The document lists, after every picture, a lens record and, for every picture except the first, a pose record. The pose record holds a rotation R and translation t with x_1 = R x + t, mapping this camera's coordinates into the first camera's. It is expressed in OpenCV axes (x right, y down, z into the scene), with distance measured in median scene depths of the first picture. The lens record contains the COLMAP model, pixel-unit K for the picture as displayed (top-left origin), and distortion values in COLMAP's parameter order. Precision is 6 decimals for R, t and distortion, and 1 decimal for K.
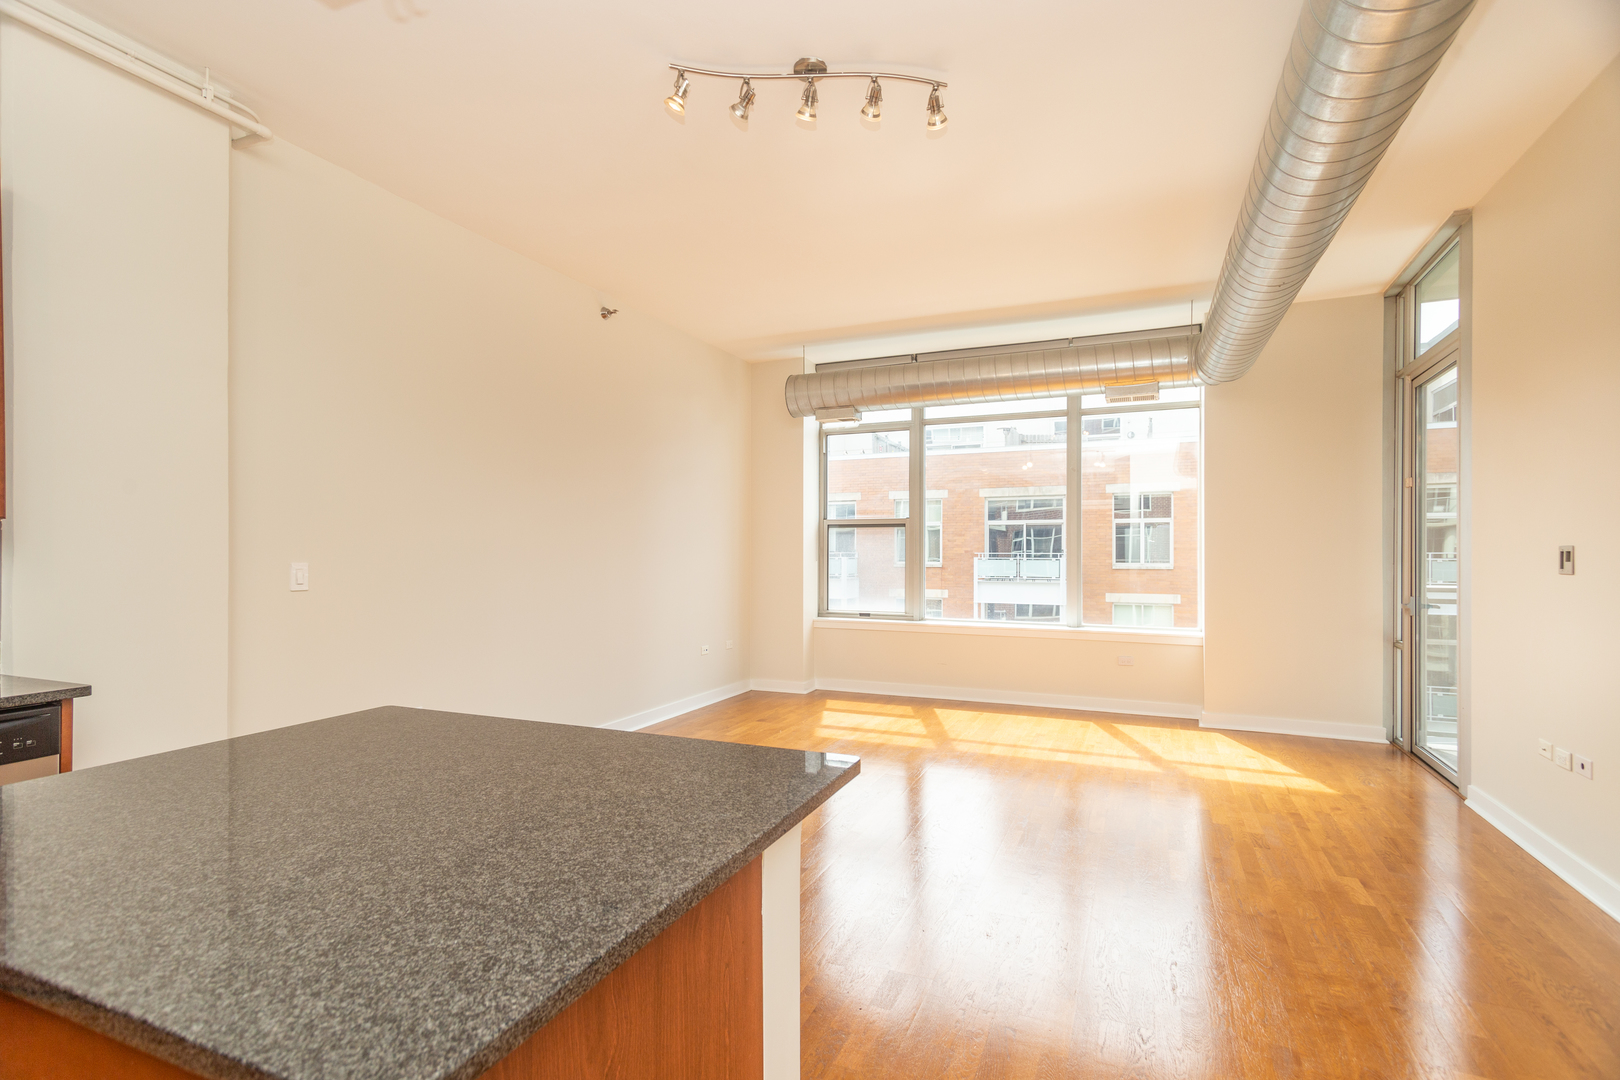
lens RADIAL K [[781.1, 0, 812.0], [0, 781.1, 550.7], [0, 0, 1]] dist [-0.002011, -0.000077]
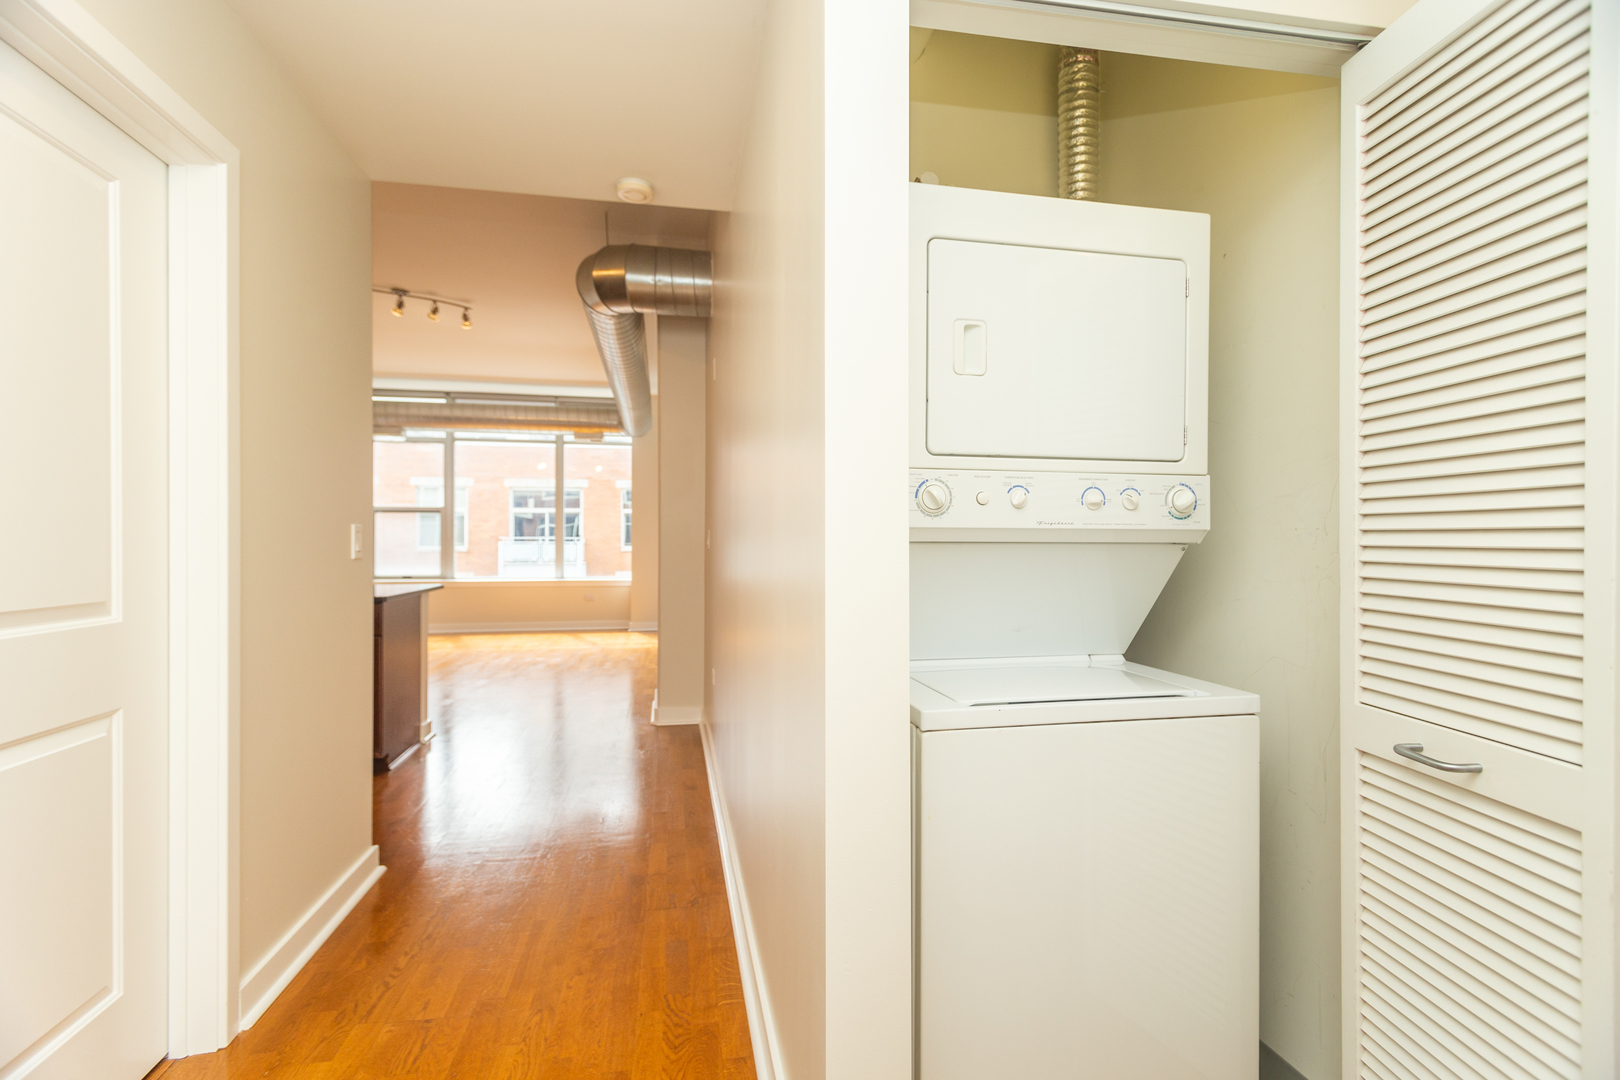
lens RADIAL K [[781.1, 0, 812.0], [0, 781.1, 550.7], [0, 0, 1]] dist [-0.002011, -0.000077]
pose [[0.835782, -0.004061, 0.549046, -0.091940], [-0.004316, 0.999893, 0.013965, 0.014228], [-0.549044, -0.014041, 0.835675, -0.535425]]
